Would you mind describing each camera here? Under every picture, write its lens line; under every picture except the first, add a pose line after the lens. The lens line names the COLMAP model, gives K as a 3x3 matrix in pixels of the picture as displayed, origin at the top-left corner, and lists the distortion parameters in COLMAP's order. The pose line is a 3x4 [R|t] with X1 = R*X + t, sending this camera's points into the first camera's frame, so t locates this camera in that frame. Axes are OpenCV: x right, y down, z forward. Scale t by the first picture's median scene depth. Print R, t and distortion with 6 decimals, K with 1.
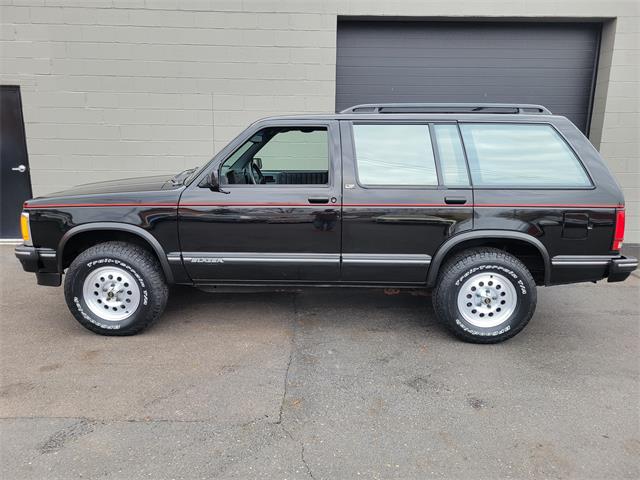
lens RADIAL K [[483.9, 0, 316.8], [0, 483.9, 240.7], [0, 0, 1]] dist [0.044774, -0.004848]
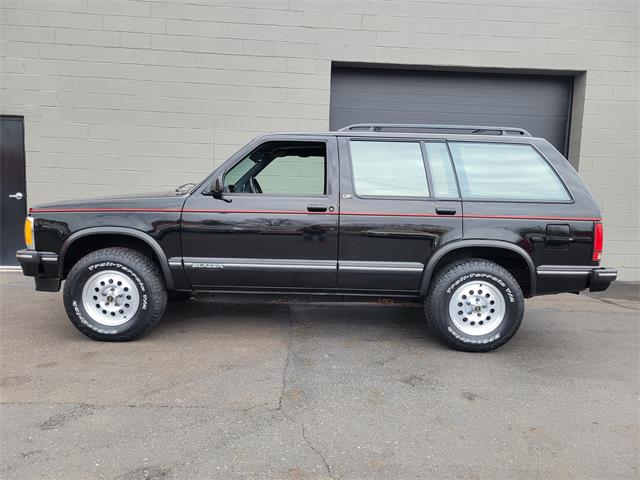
lens RADIAL K [[483.1, 0, 320.3], [0, 483.1, 244.5], [0, 0, 1]] dist [0.045515, -0.000335]
pose [[0.999235, 0.017393, 0.035031, -0.024371], [-0.013462, 0.993898, -0.109475, 0.106586], [-0.036721, 0.108920, 0.993372, -0.033823]]
